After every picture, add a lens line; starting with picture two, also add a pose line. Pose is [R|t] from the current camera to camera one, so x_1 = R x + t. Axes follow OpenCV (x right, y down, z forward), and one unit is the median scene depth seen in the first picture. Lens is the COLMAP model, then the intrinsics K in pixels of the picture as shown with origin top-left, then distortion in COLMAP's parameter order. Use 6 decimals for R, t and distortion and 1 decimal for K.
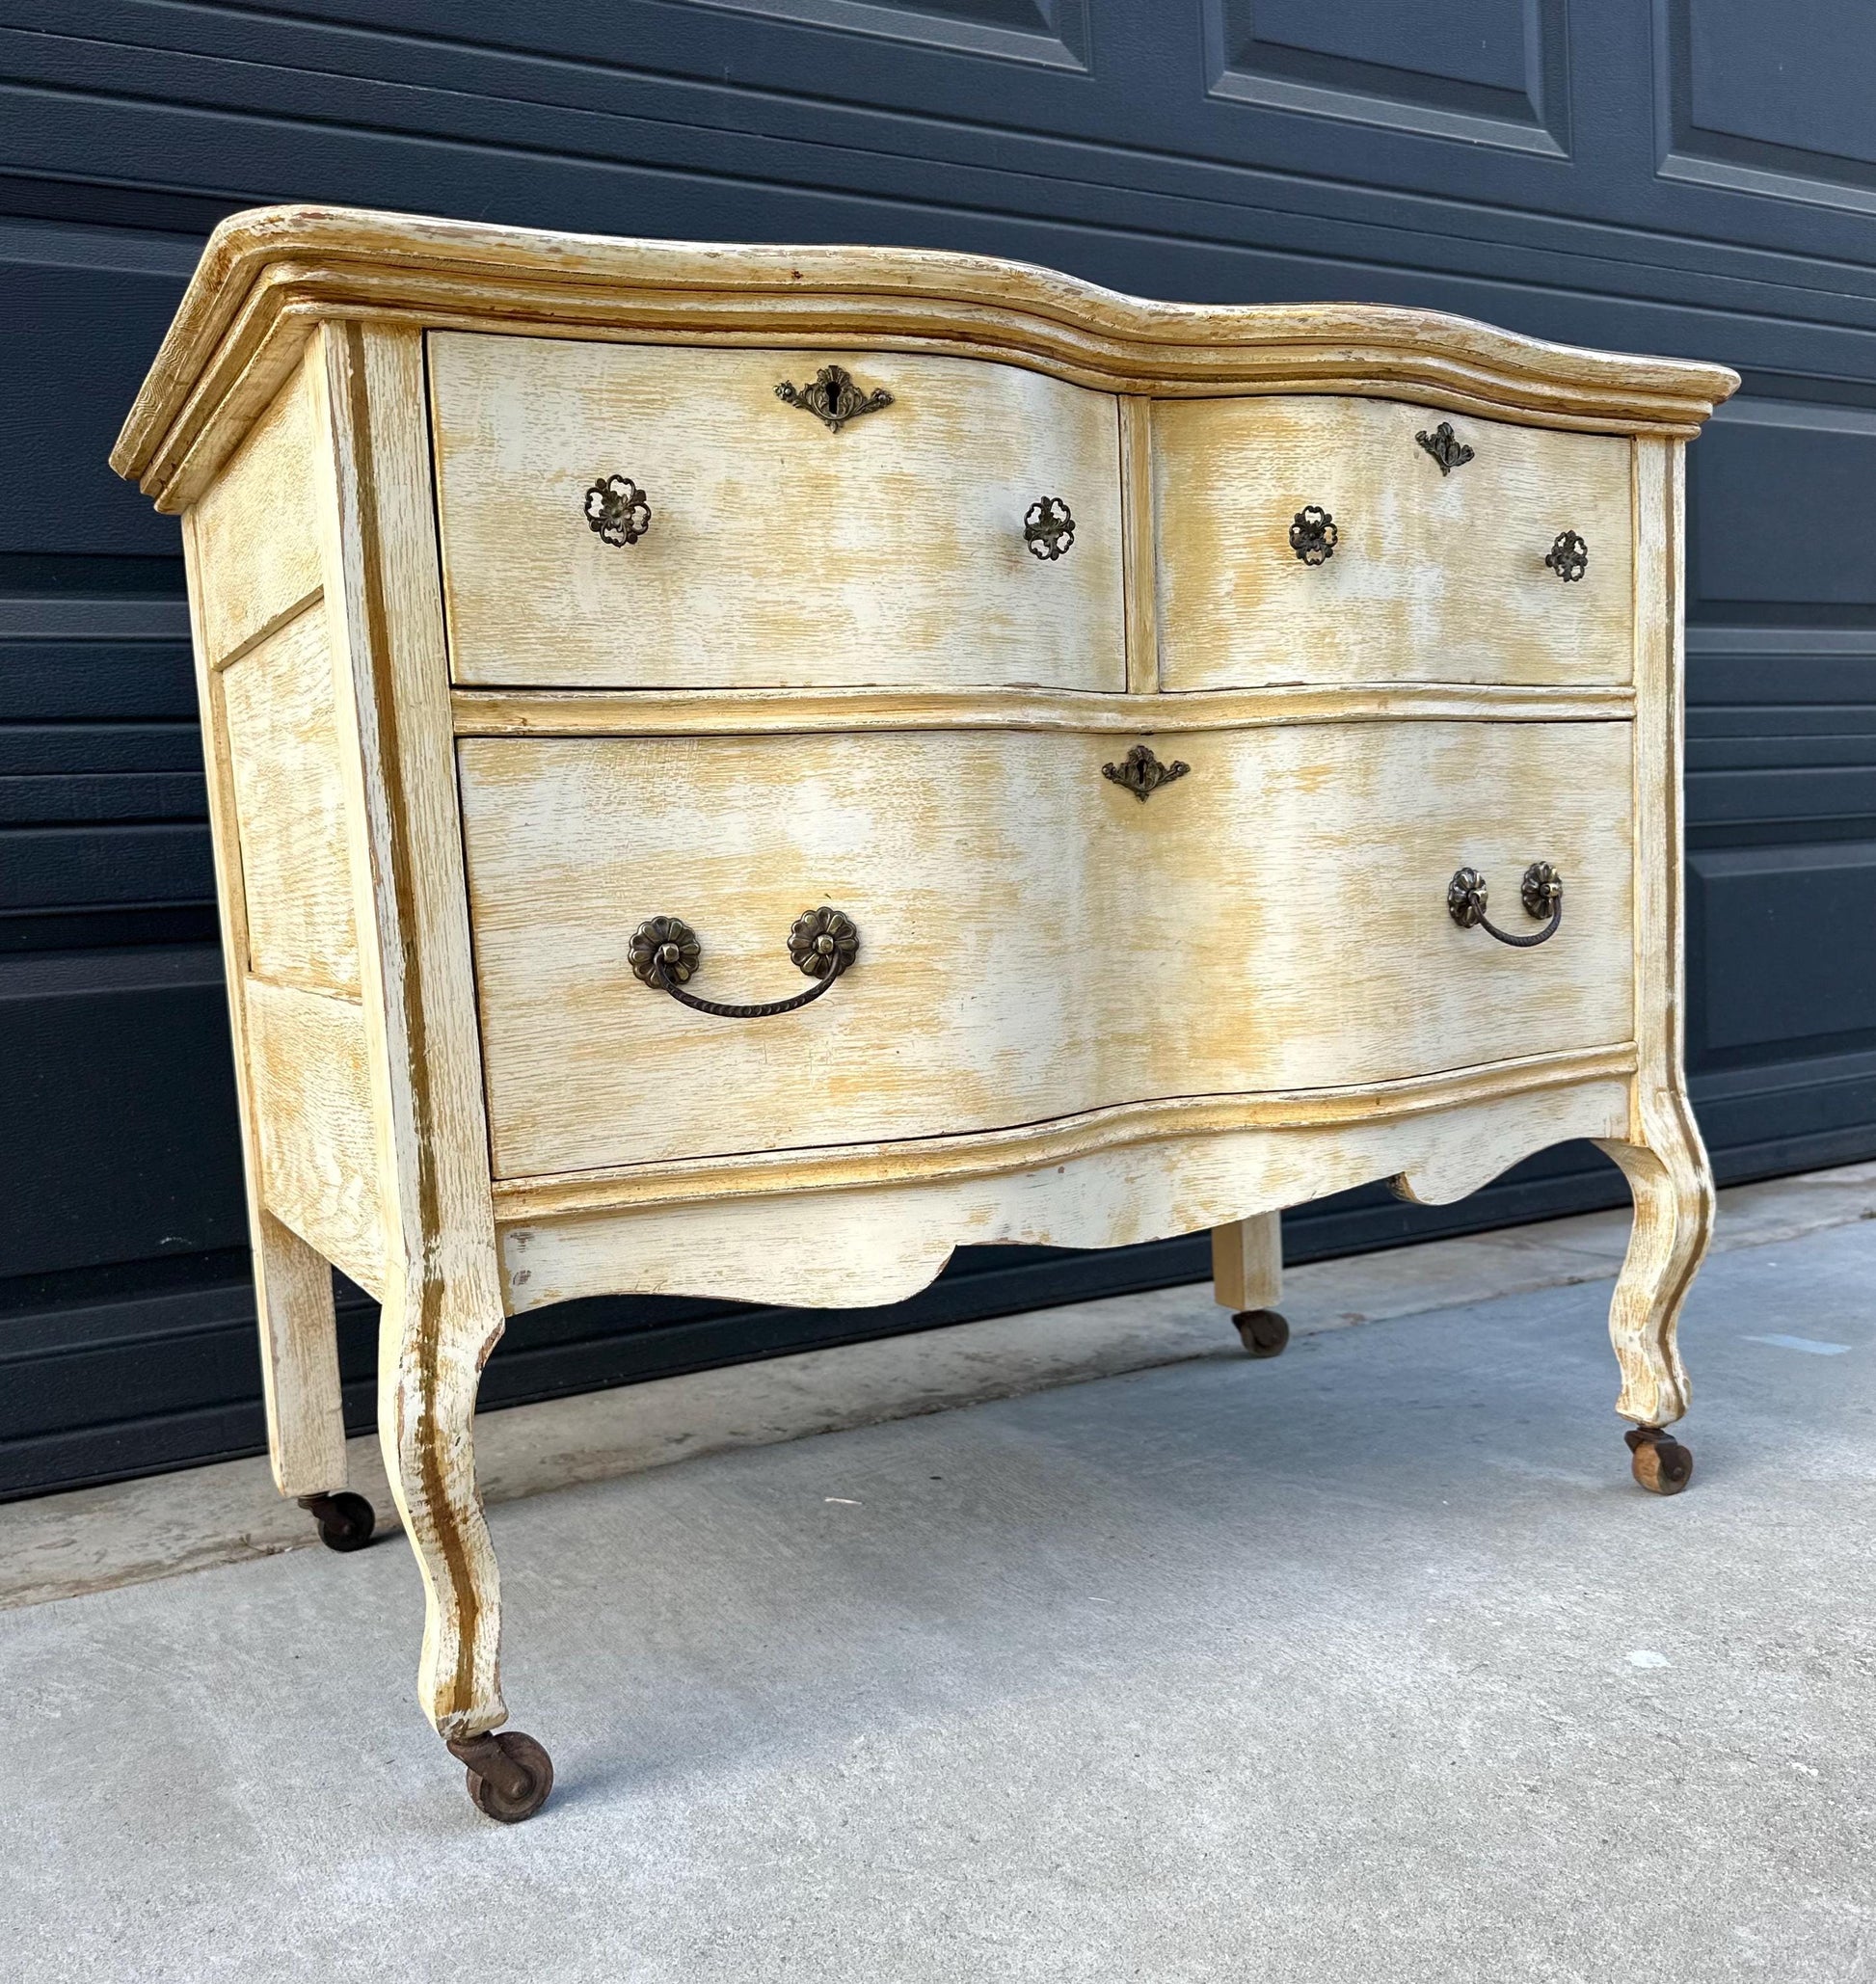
lens RADIAL K [[1845.6, 0, 919.0], [0, 1845.6, 1089.2], [0, 0, 1]] dist [0.204024, -0.475915]
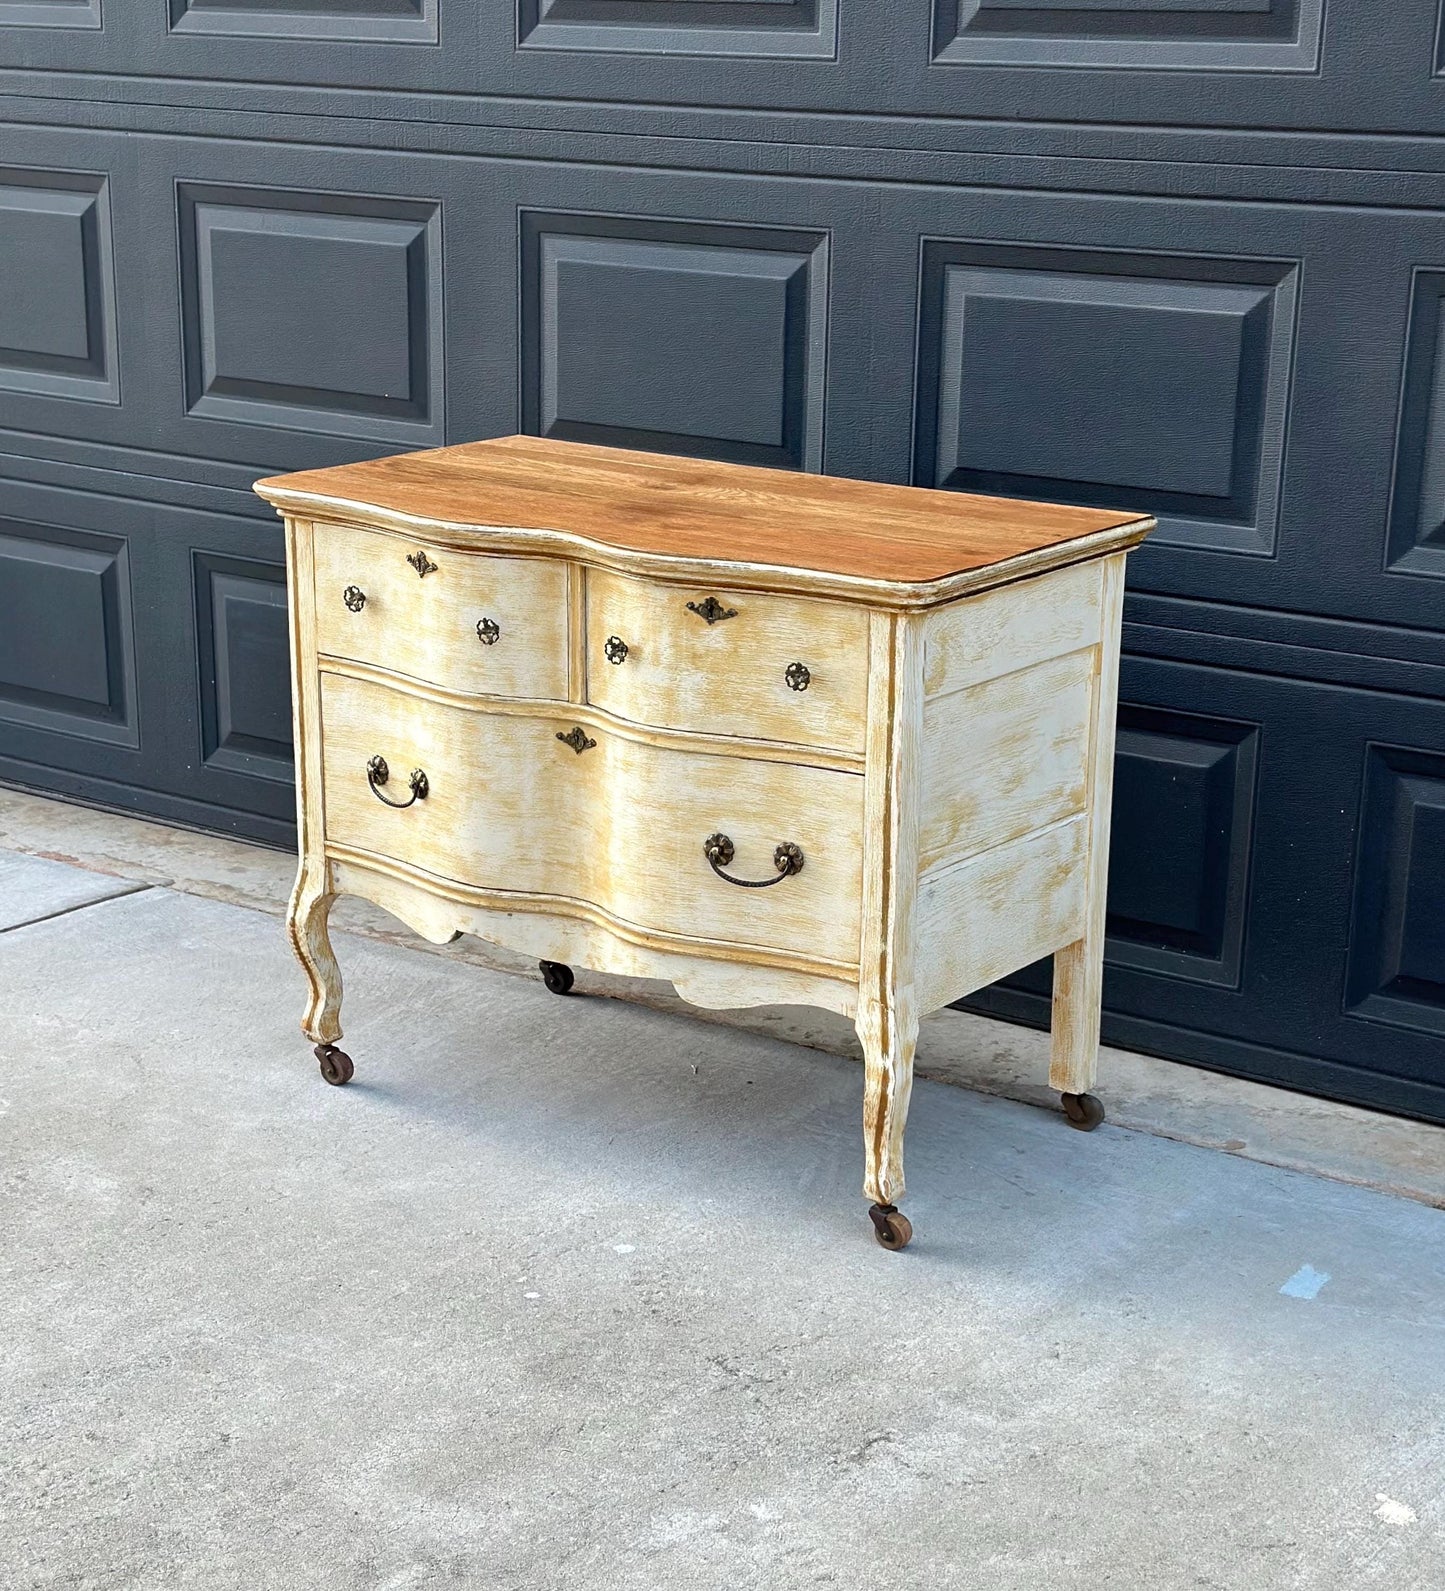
lens RADIAL K [[2933.9, 0, 771.7], [0, 2933.9, 937.2], [0, 0, 1]] dist [0.166227, -0.173049]
pose [[0.452898, 0.329457, -0.828457, 2.858396], [-0.147447, 0.944102, 0.294840, -0.919353], [0.879285, -0.011379, 0.476160, -0.313699]]
